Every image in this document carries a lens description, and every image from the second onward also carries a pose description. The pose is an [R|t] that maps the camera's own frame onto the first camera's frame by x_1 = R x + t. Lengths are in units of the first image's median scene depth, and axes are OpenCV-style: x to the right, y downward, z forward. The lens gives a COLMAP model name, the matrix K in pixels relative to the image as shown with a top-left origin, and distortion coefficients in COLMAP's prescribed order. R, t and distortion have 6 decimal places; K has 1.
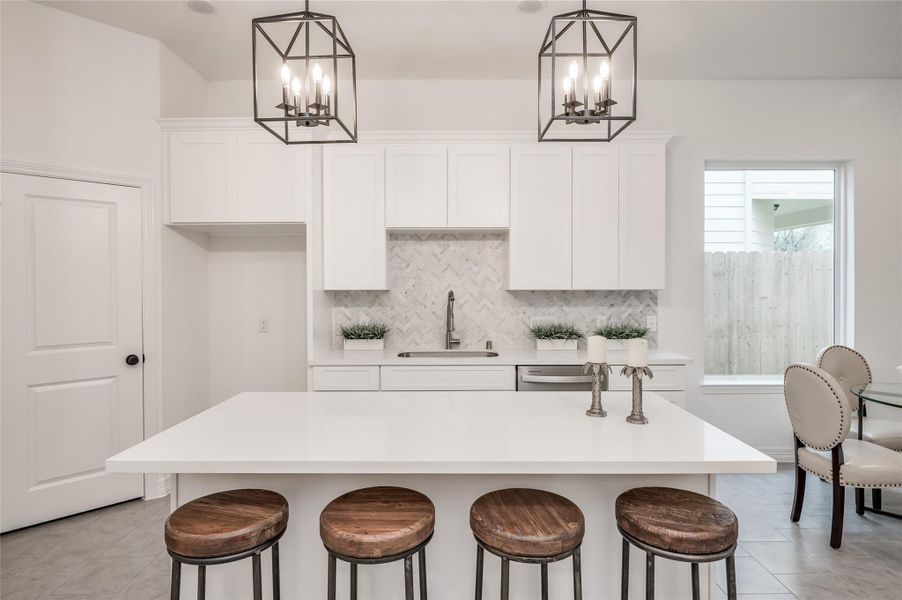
lens RADIAL K [[479.6, 0, 456.6], [0, 479.6, 272.3], [0, 0, 1]] dist [-0.030650, -0.000345]
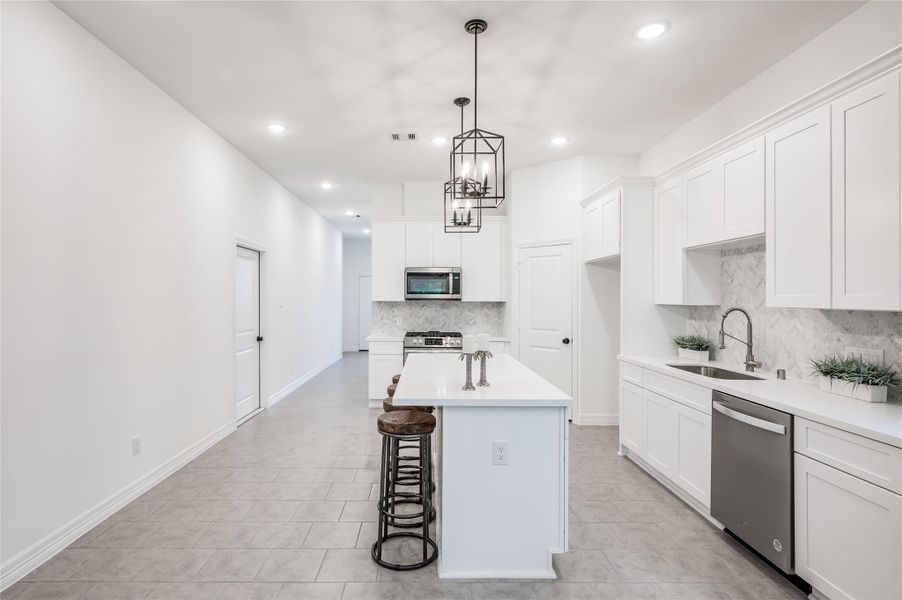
lens RADIAL K [[460.1, 0, 423.8], [0, 460.1, 296.7], [0, 0, 1]] dist [0.001361, 0.000581]
pose [[0.012263, -0.000091, -0.999925, 0.836222], [0.007890, 0.999969, 0.000006, 0.013180], [0.999894, -0.007890, 0.012263, 0.359830]]
